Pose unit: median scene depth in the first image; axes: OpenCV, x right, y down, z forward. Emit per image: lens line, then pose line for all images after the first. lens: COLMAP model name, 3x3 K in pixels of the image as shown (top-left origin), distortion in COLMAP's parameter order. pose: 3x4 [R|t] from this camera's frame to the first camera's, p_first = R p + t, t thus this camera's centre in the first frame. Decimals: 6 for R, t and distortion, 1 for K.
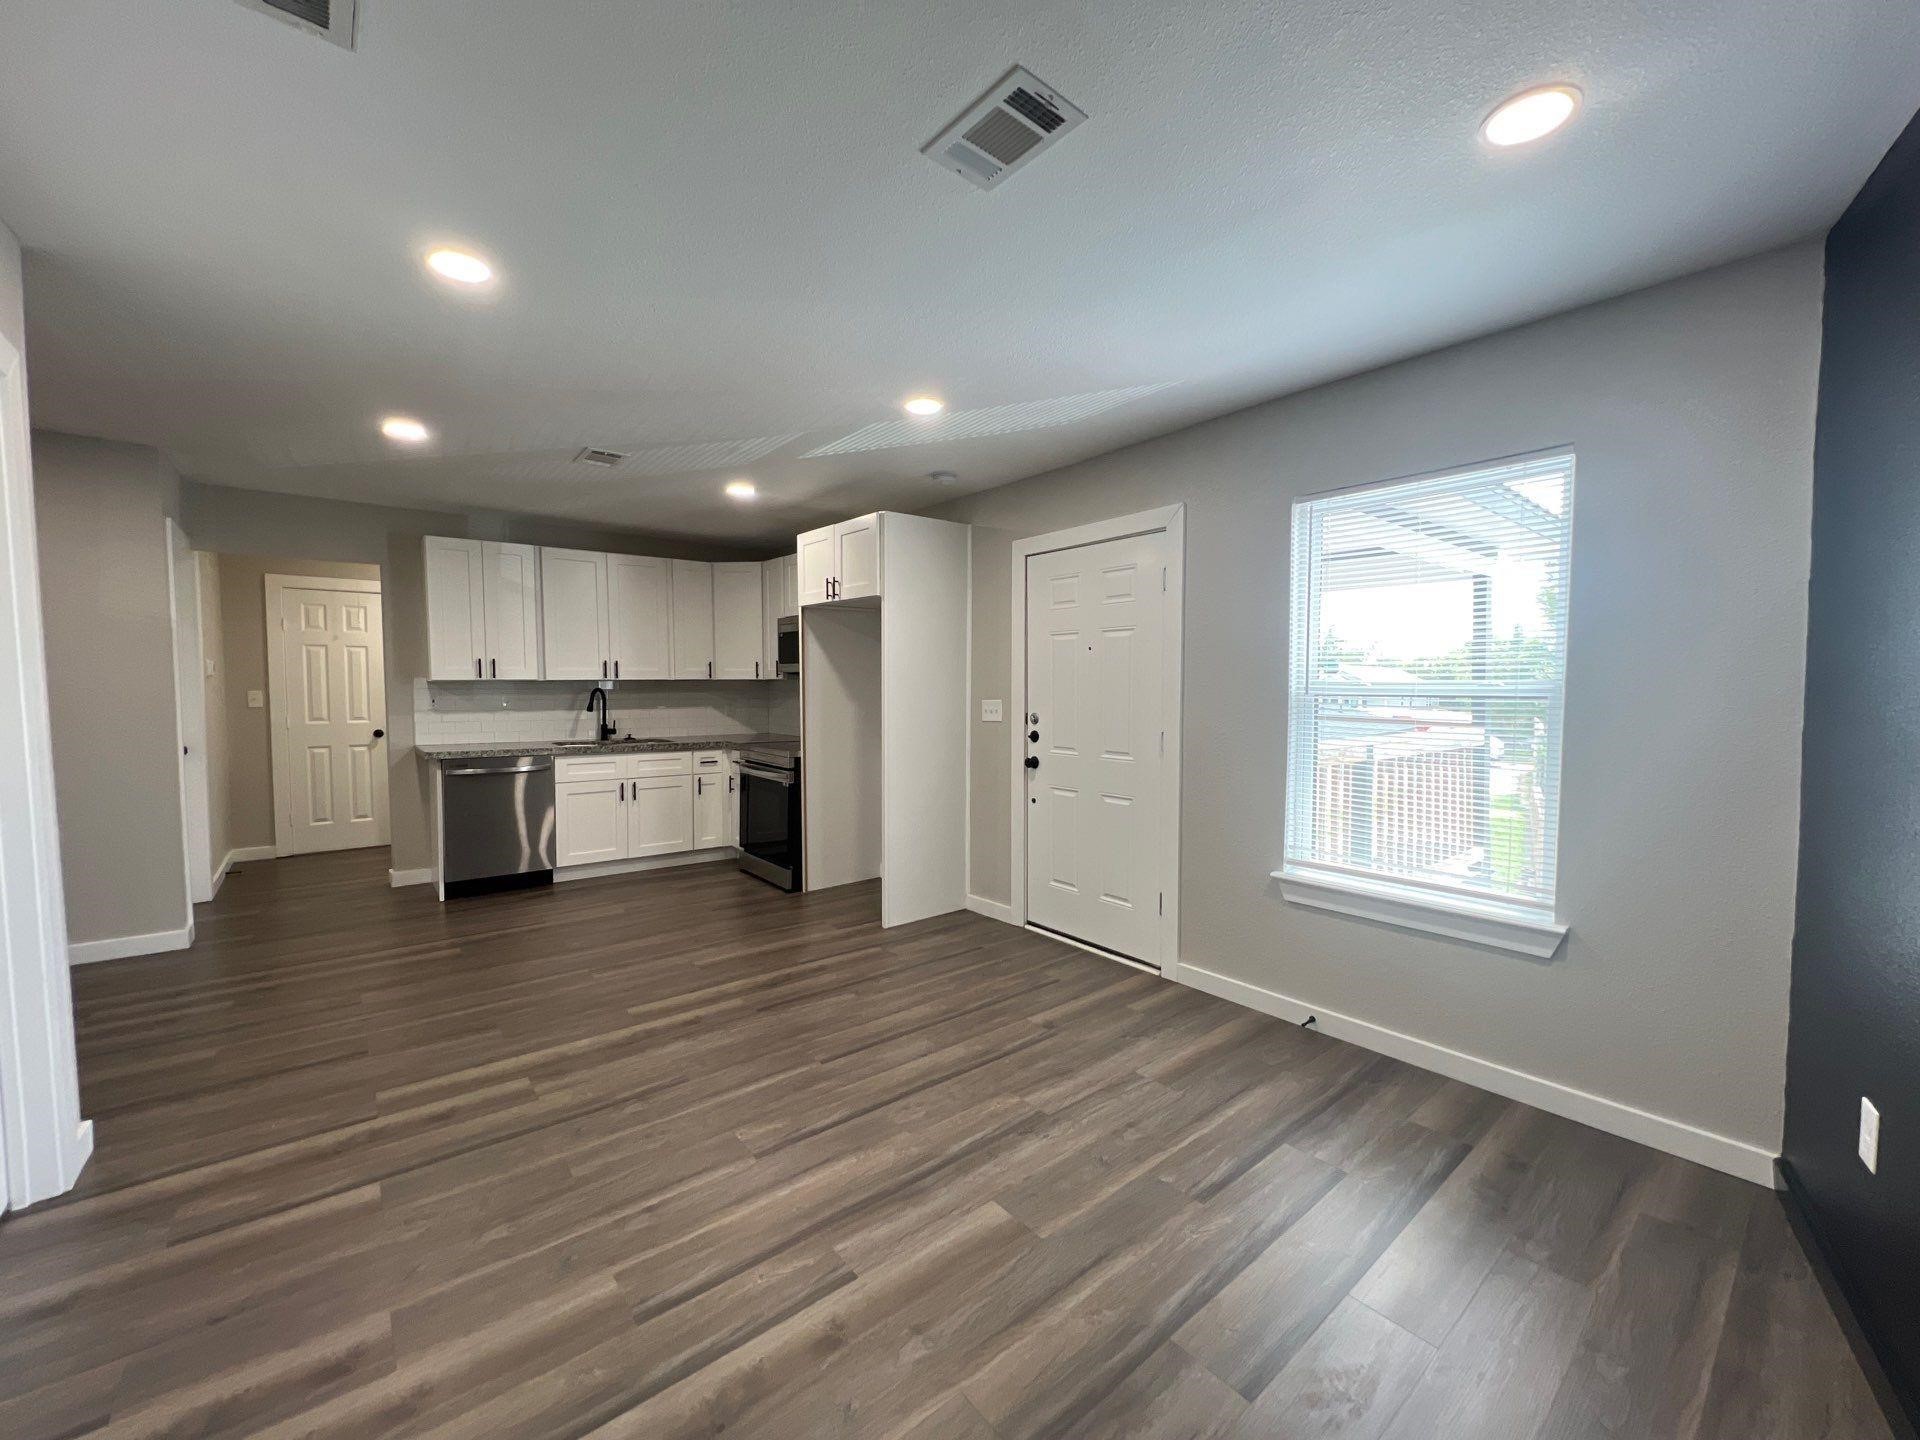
lens RADIAL K [[764.8, 0, 962.2], [0, 764.8, 721.2], [0, 0, 1]] dist [-0.002575, 0.000205]
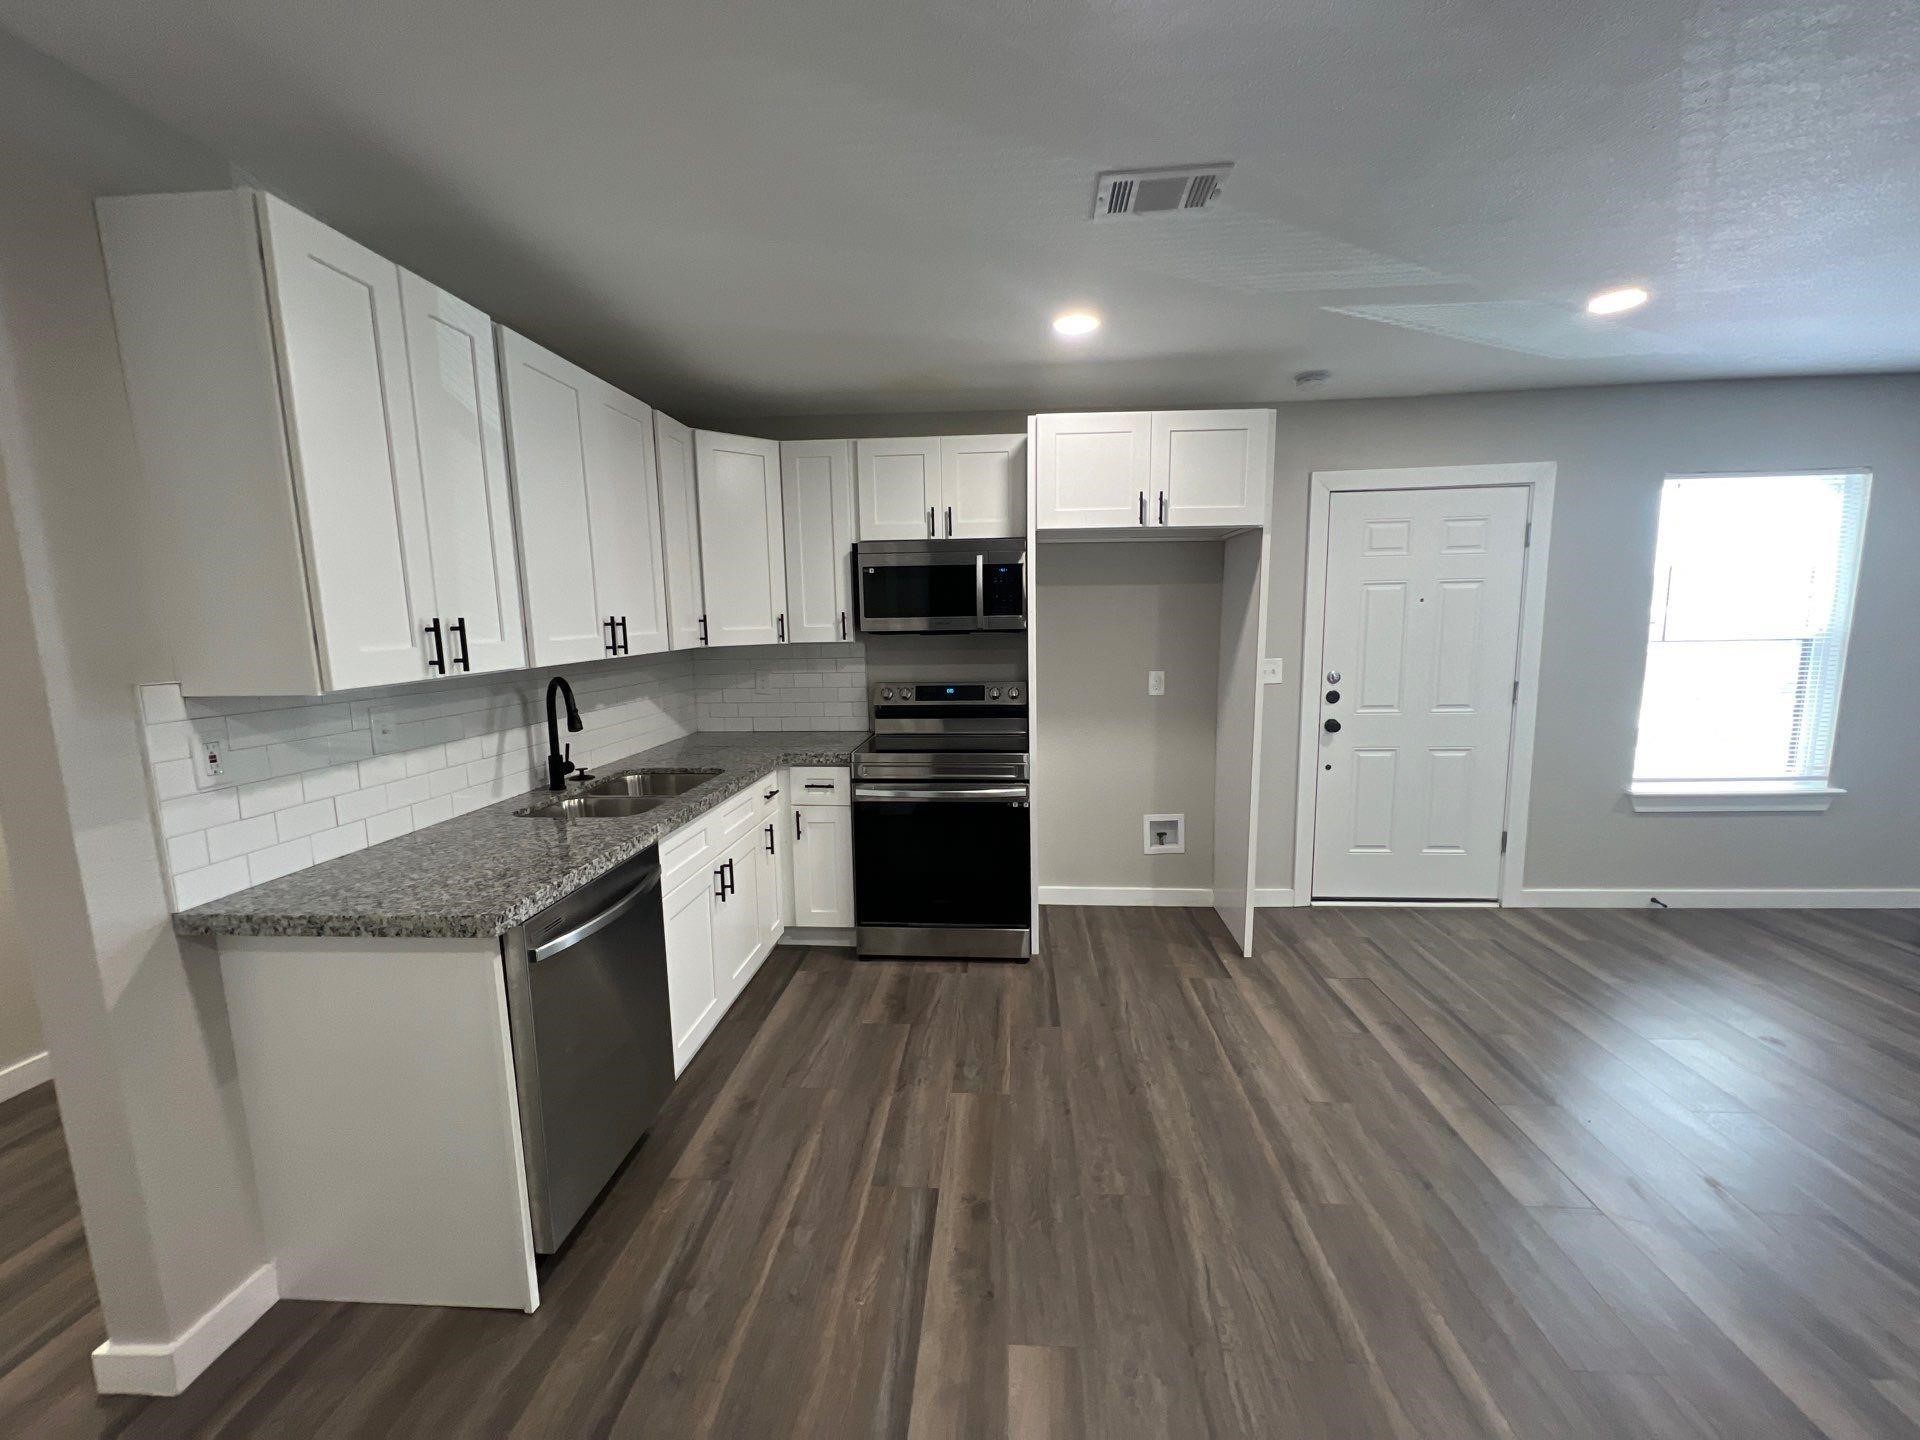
lens RADIAL K [[764.8, 0, 962.2], [0, 764.8, 721.2], [0, 0, 1]] dist [-0.002575, 0.000205]
pose [[0.688200, -0.112438, 0.716756, -0.751240], [0.055487, 0.993182, 0.102525, -0.059948], [-0.723396, -0.030787, 0.689746, 0.607028]]
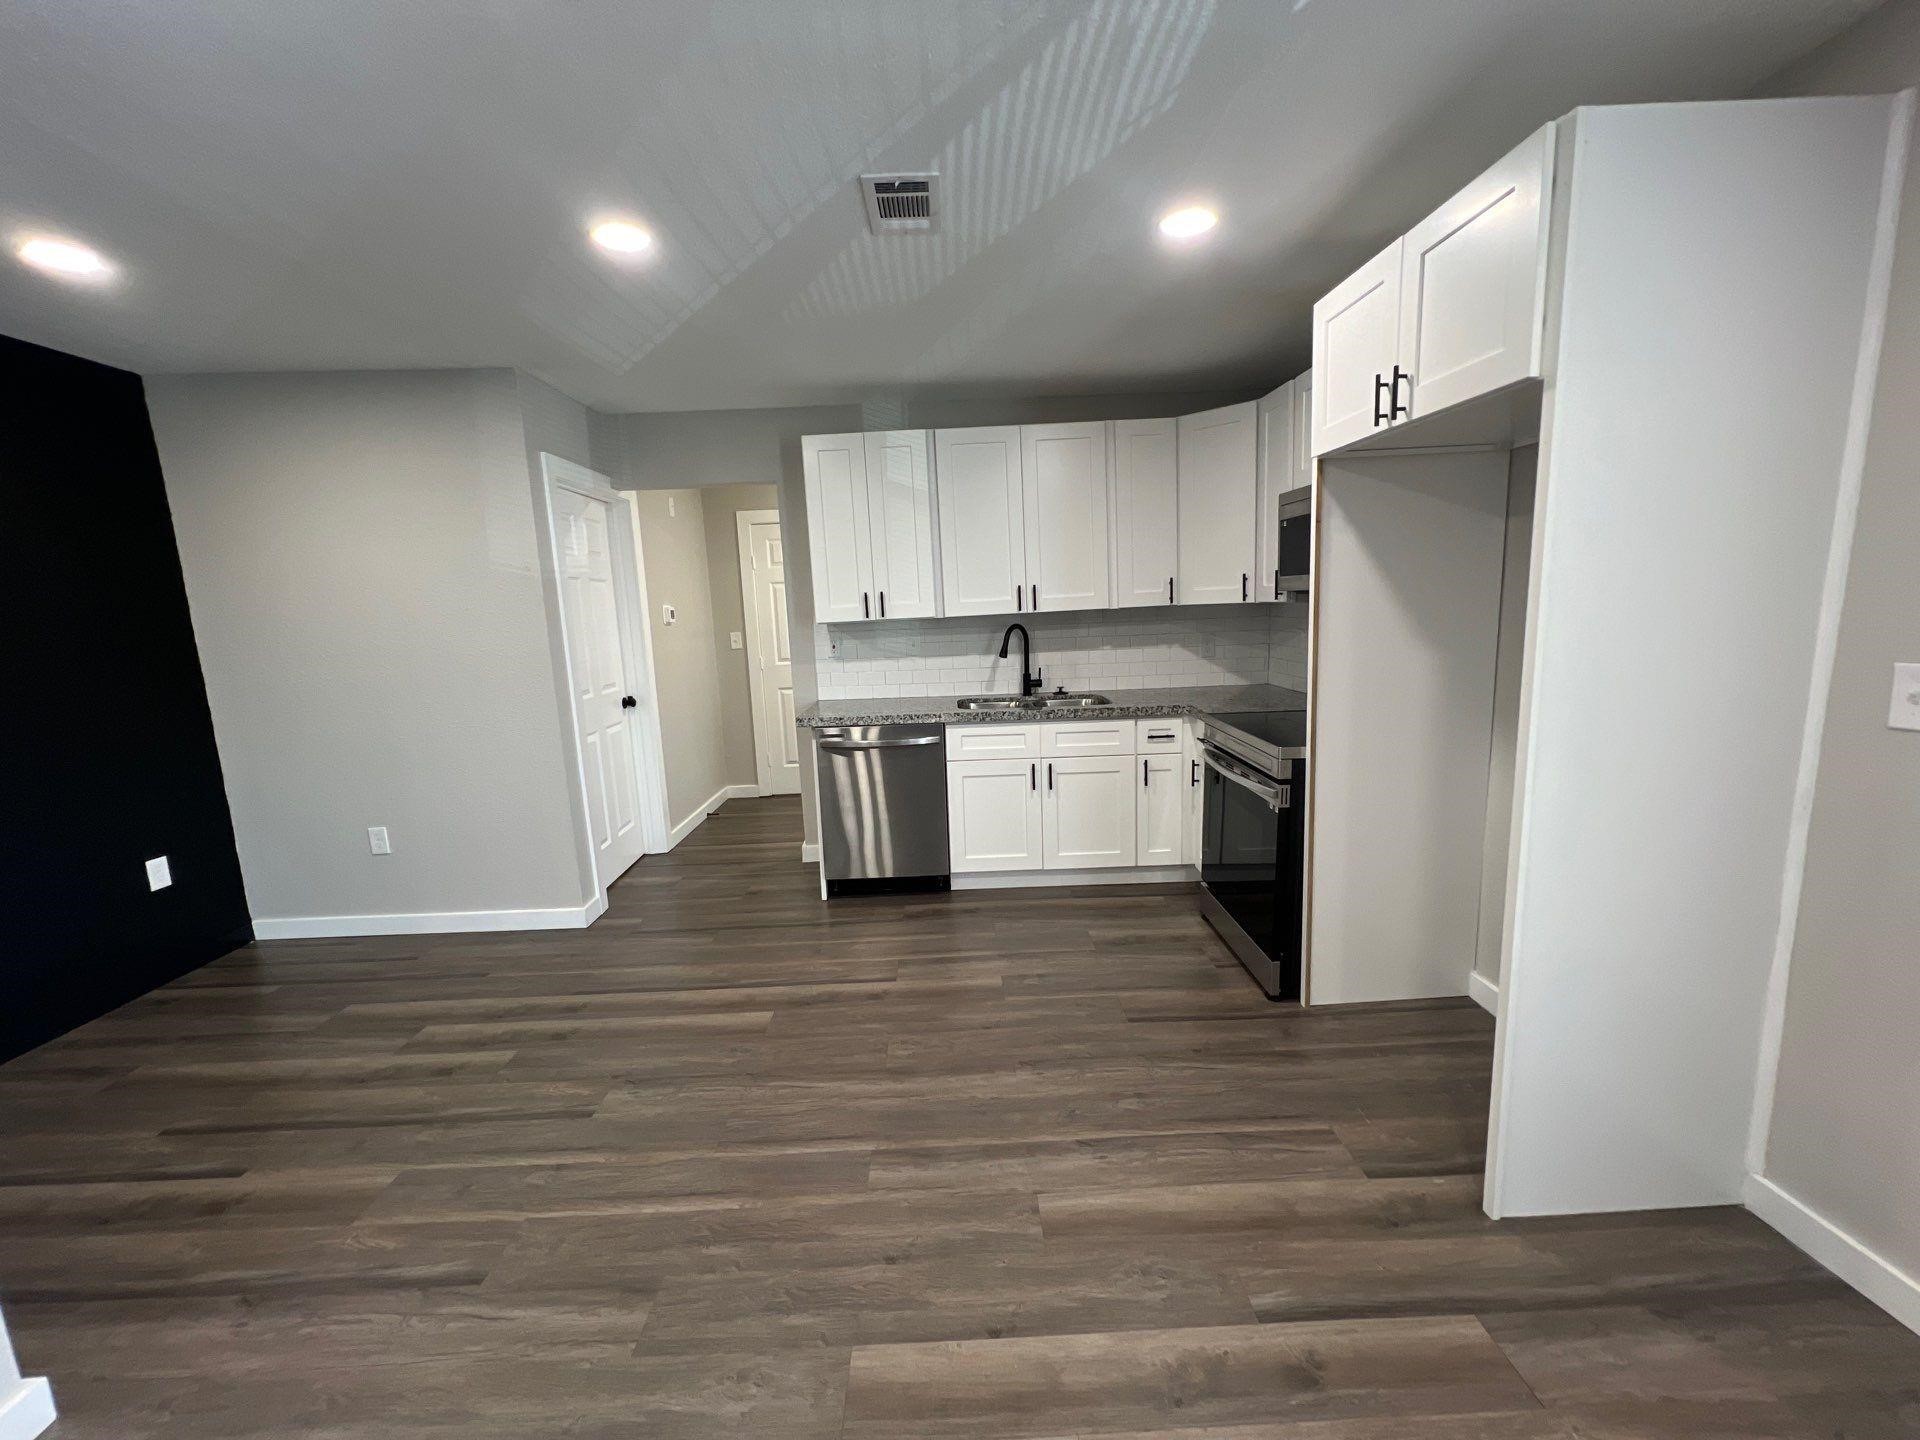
lens RADIAL K [[764.8, 0, 962.2], [0, 764.8, 721.2], [0, 0, 1]] dist [-0.002575, 0.000205]
pose [[0.783233, 0.061347, -0.618694, -0.077106], [0.013398, 0.993224, 0.115445, -0.042832], [0.621583, -0.098709, 0.777104, 0.471238]]
